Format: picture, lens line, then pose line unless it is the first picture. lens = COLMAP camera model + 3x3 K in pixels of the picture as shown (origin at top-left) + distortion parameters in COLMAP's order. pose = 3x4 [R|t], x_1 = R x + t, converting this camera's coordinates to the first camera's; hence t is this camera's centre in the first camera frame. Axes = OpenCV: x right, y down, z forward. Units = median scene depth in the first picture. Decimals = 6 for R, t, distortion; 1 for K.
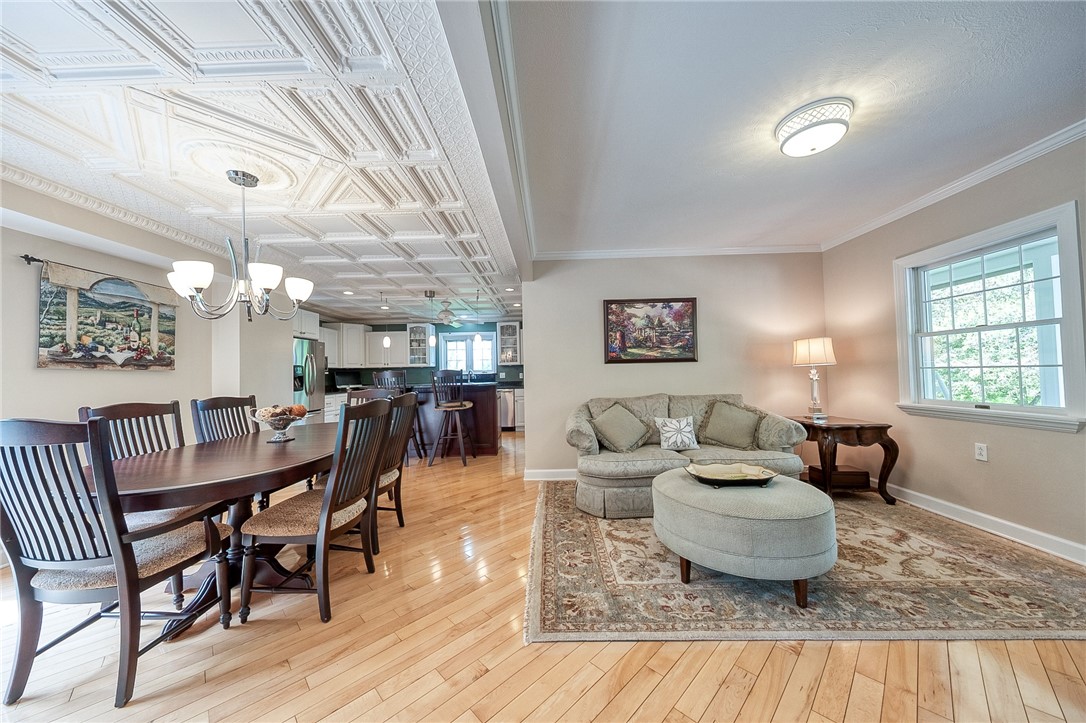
lens RADIAL K [[362.6, 0, 547.4], [0, 362.6, 363.5], [0, 0, 1]] dist [0.003487, -0.001508]
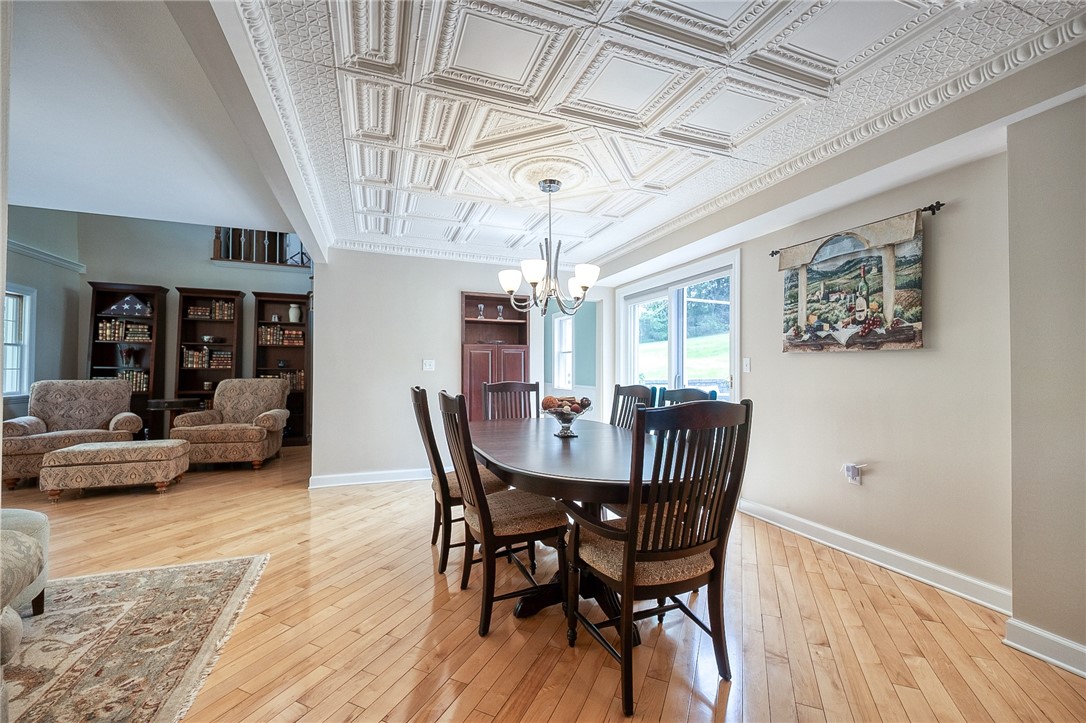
lens RADIAL K [[437.7, 0, 544.0], [0, 437.7, 365.6], [0, 0, 1]] dist [0.000303, 0.000030]
pose [[-0.929309, 0.016191, -0.368947, -0.229520], [0.028601, 0.999193, -0.028193, 0.053987], [0.368193, -0.036753, -0.929023, 1.570697]]
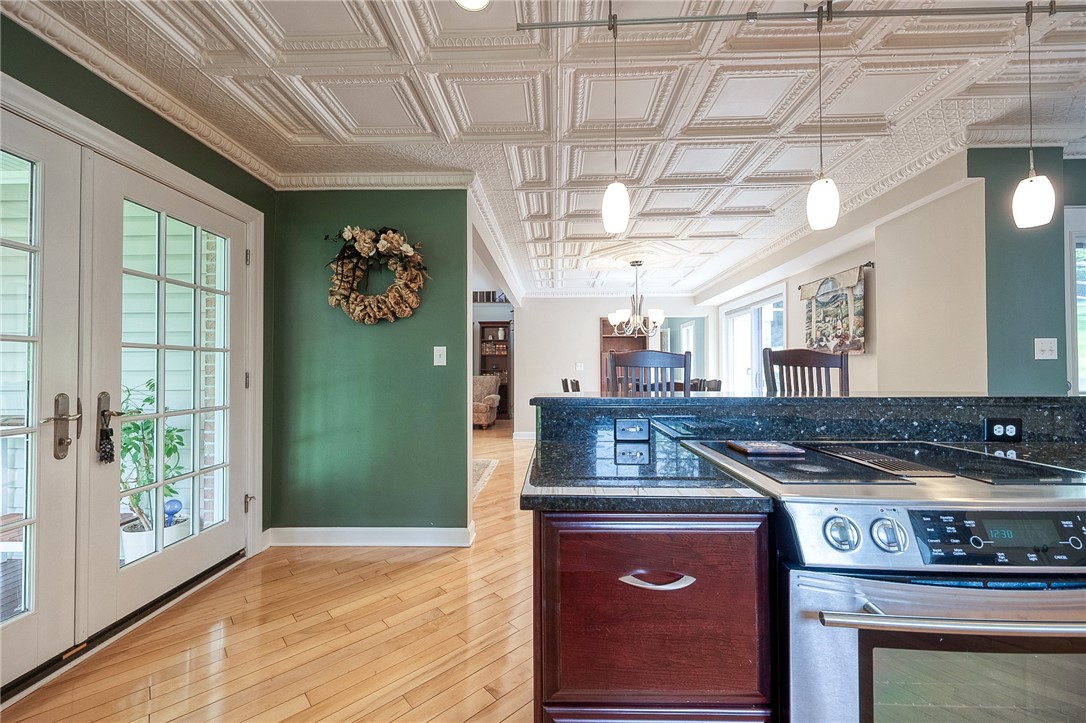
lens RADIAL K [[420.0, 0, 546.1], [0, 420.0, 363.9], [0, 0, 1]] dist [0.005893, -0.001193]
pose [[-0.999506, 0.026777, 0.016475, -0.271431], [0.026053, 0.998750, -0.042653, 0.075230], [-0.017596, -0.042202, -0.998954, 2.277177]]
